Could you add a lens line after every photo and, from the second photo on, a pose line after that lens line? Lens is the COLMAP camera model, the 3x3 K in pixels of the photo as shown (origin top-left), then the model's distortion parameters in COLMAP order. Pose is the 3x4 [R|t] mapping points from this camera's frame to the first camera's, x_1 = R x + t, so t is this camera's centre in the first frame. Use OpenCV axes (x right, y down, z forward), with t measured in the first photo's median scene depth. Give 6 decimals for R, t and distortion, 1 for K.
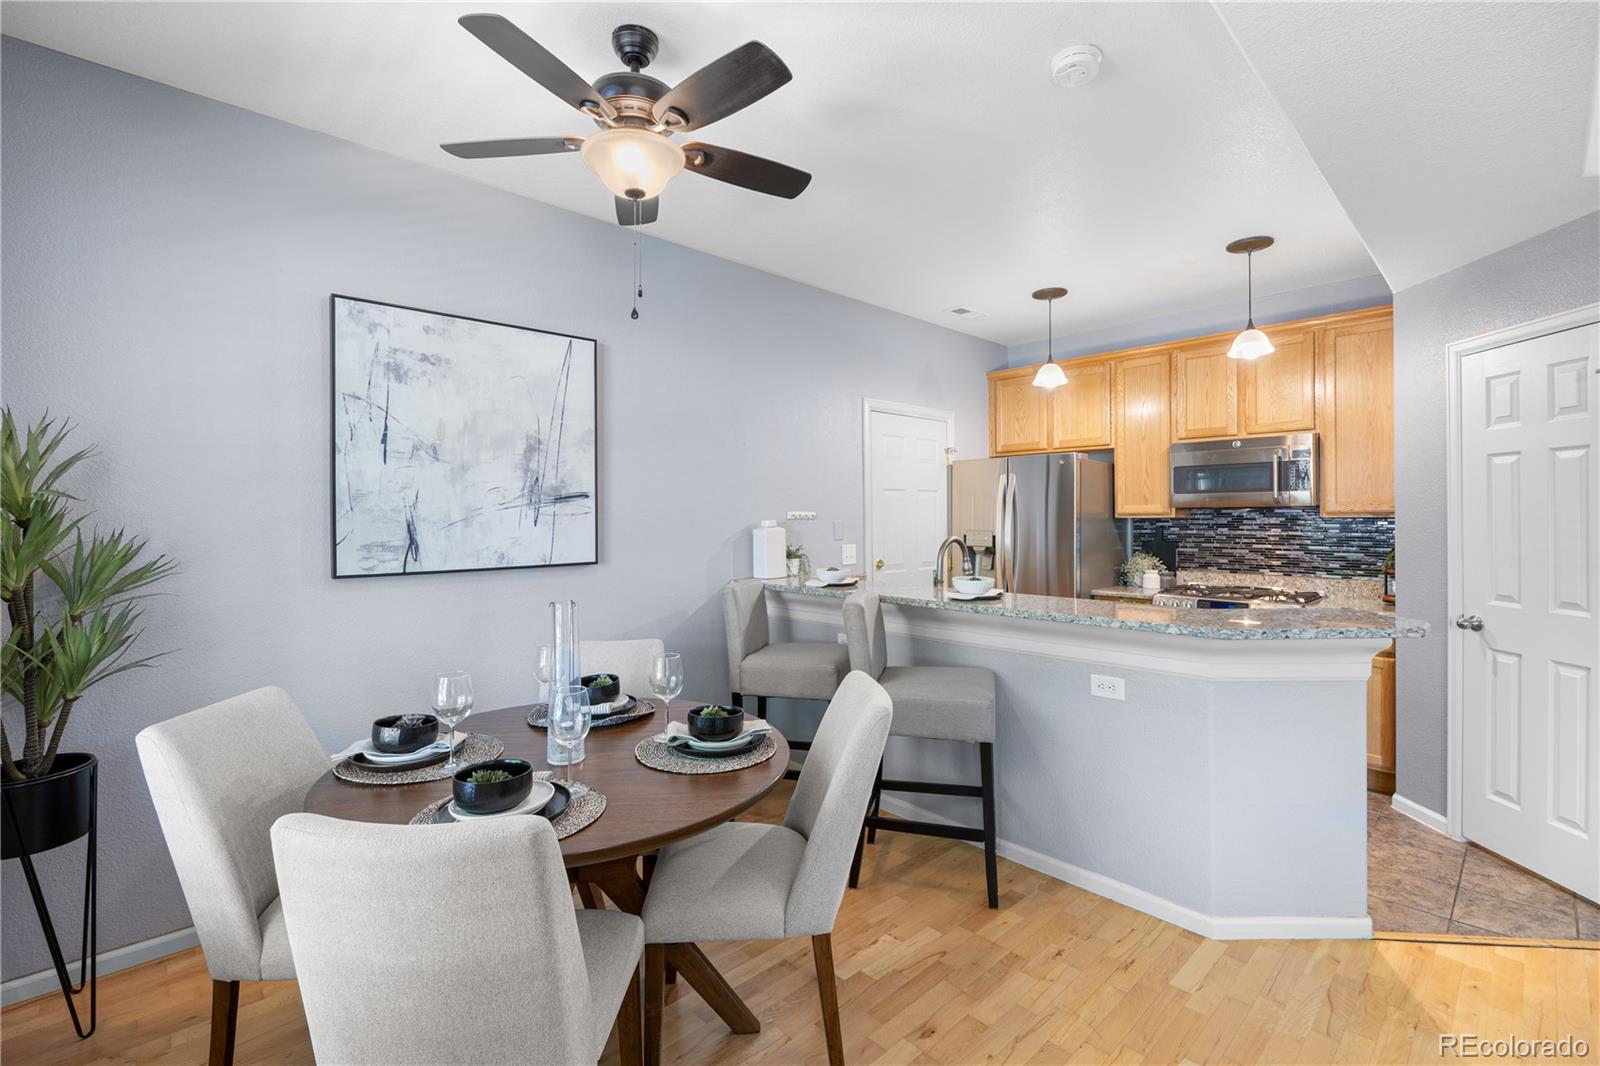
lens RADIAL K [[705.1, 0, 806.8], [0, 705.1, 518.7], [0, 0, 1]] dist [-0.015167, 0.001319]
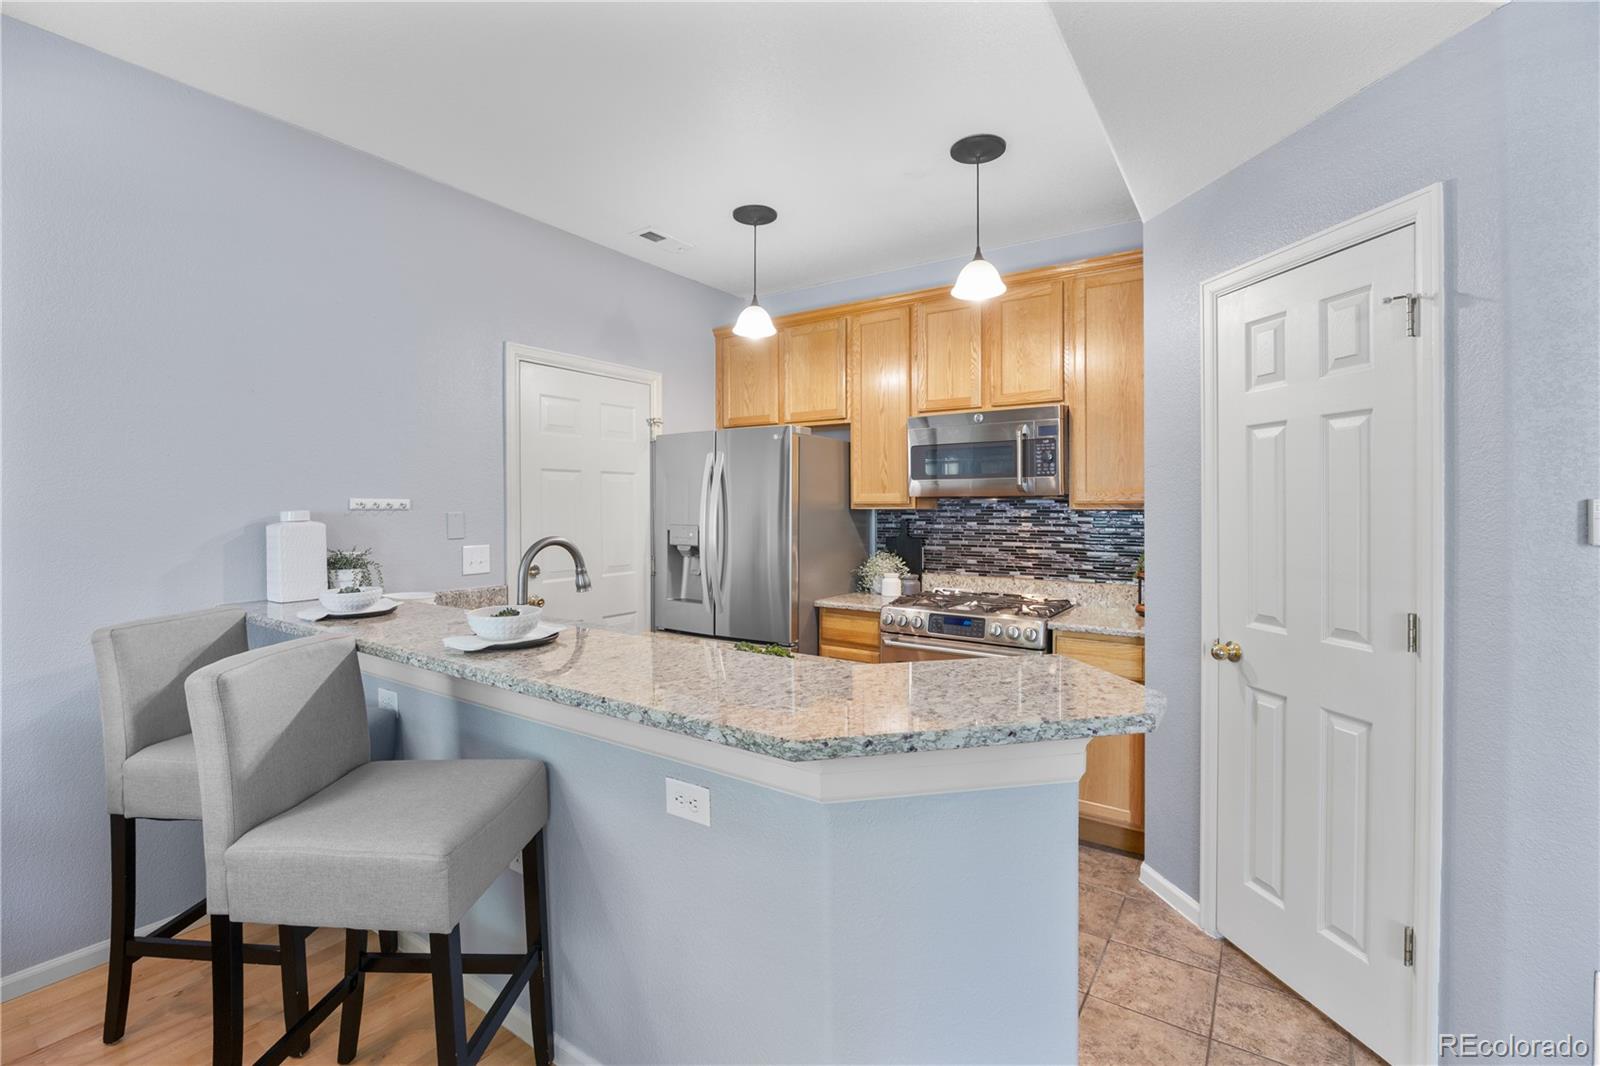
lens RADIAL K [[705.1, 0, 801.3], [0, 705.1, 508.6], [0, 0, 1]] dist [-0.015167, 0.001319]
pose [[0.977128, 0.003350, 0.212624, 0.322009], [-0.003293, 0.999994, -0.000622, -0.001615], [-0.212625, -0.000093, 0.977134, 0.336410]]
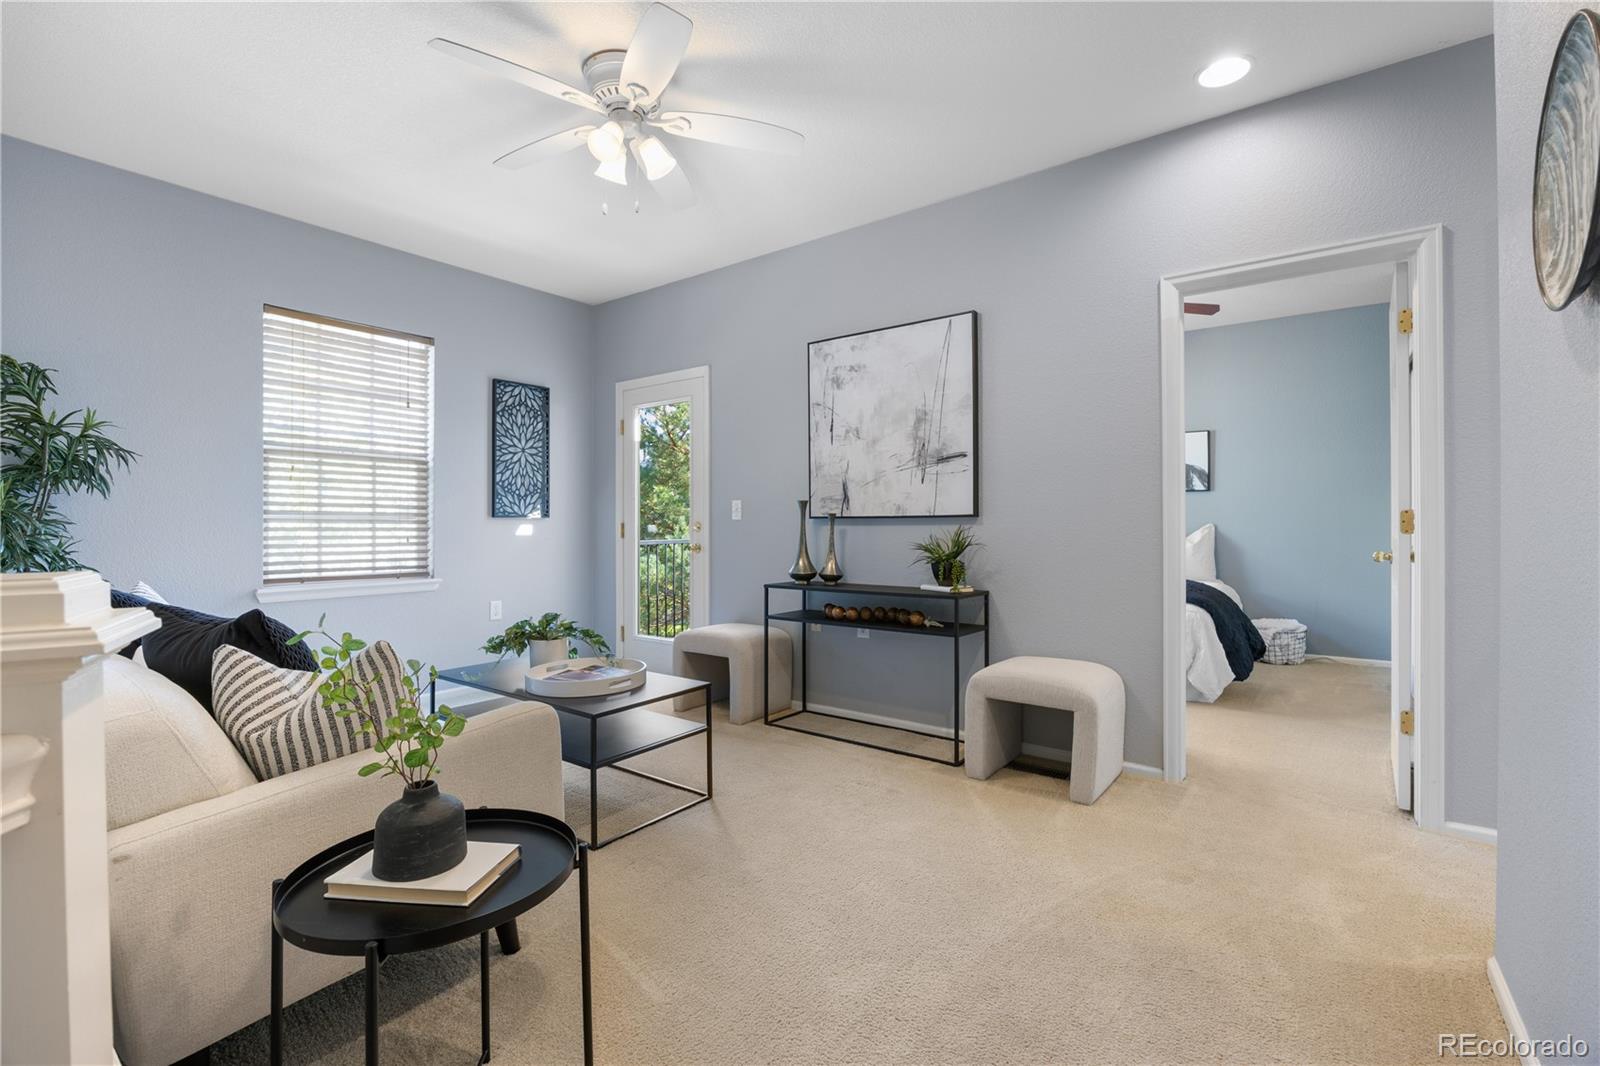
lens RADIAL K [[705.1, 0, 805.9], [0, 705.1, 523.3], [0, 0, 1]] dist [-0.015167, 0.001319]
pose [[0.160889, 0.004452, -0.986963, 0.742079], [-0.002452, 0.999989, 0.004111, 0.070915], [0.986970, 0.001759, 0.160898, 0.579304]]
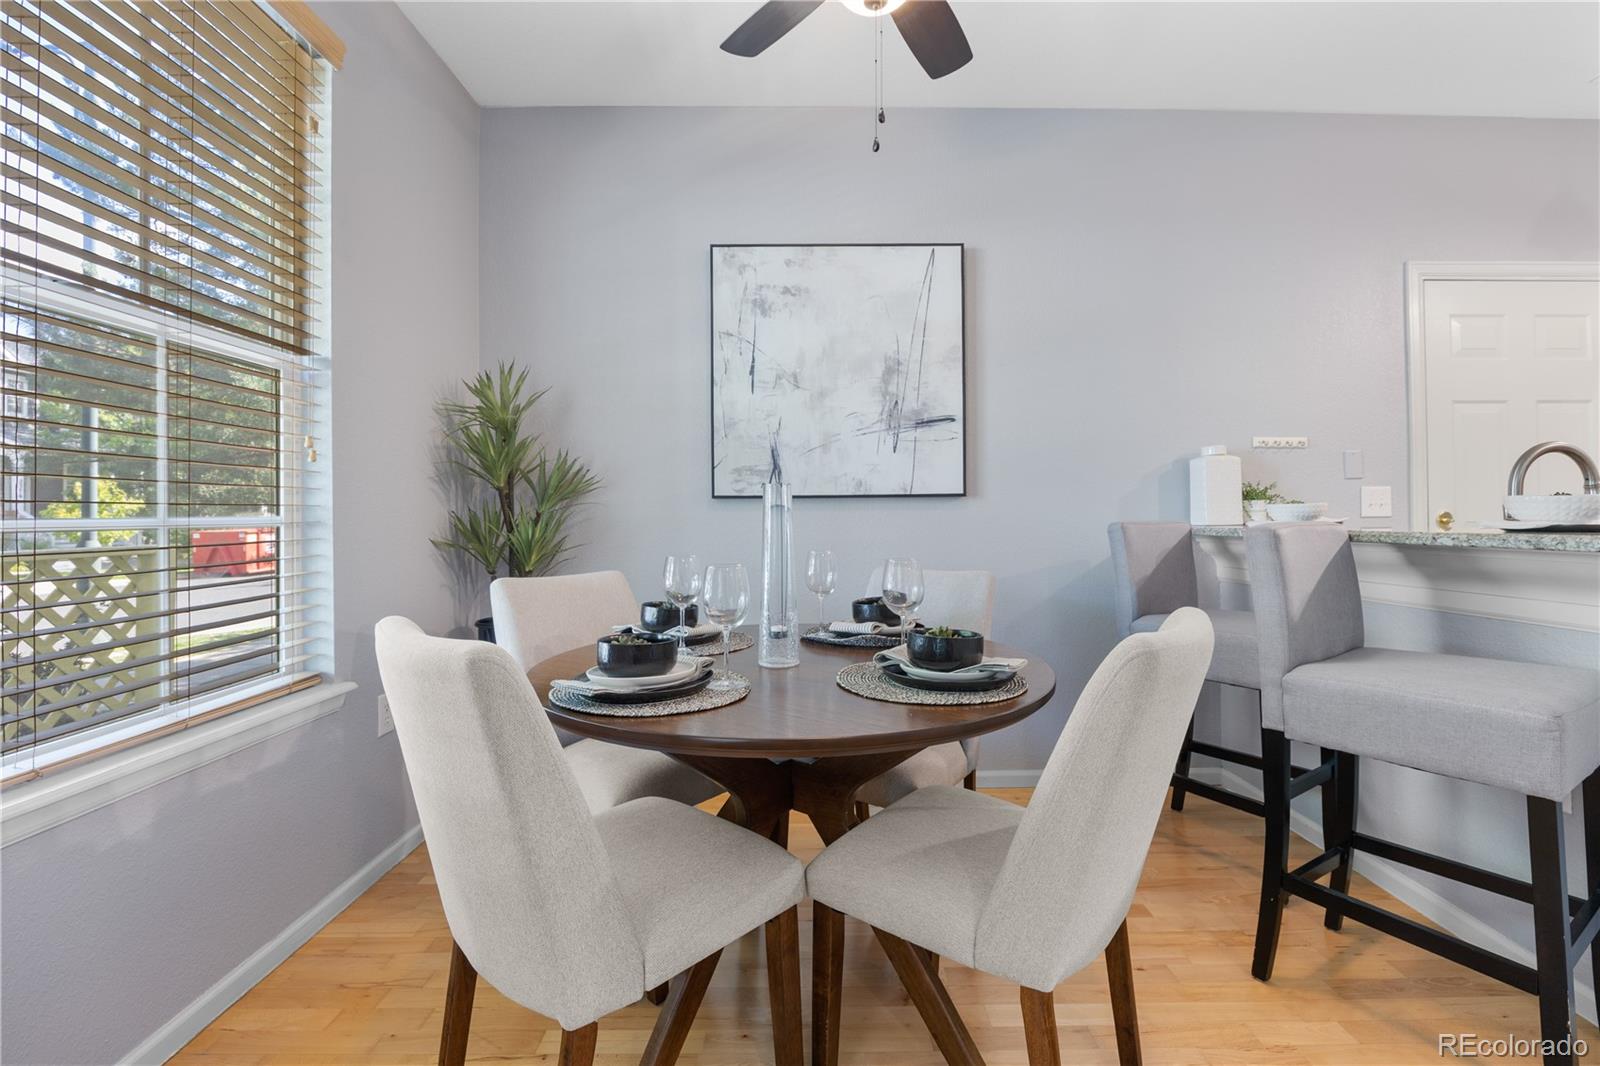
lens RADIAL K [[705.1, 0, 808.5], [0, 705.1, 515.8], [0, 0, 1]] dist [-0.015167, 0.001319]
pose [[0.732121, -0.001836, -0.681172, 0.163595], [-0.000081, 0.999996, -0.002783, 0.093054], [0.681174, 0.002092, 0.732118, 0.221207]]
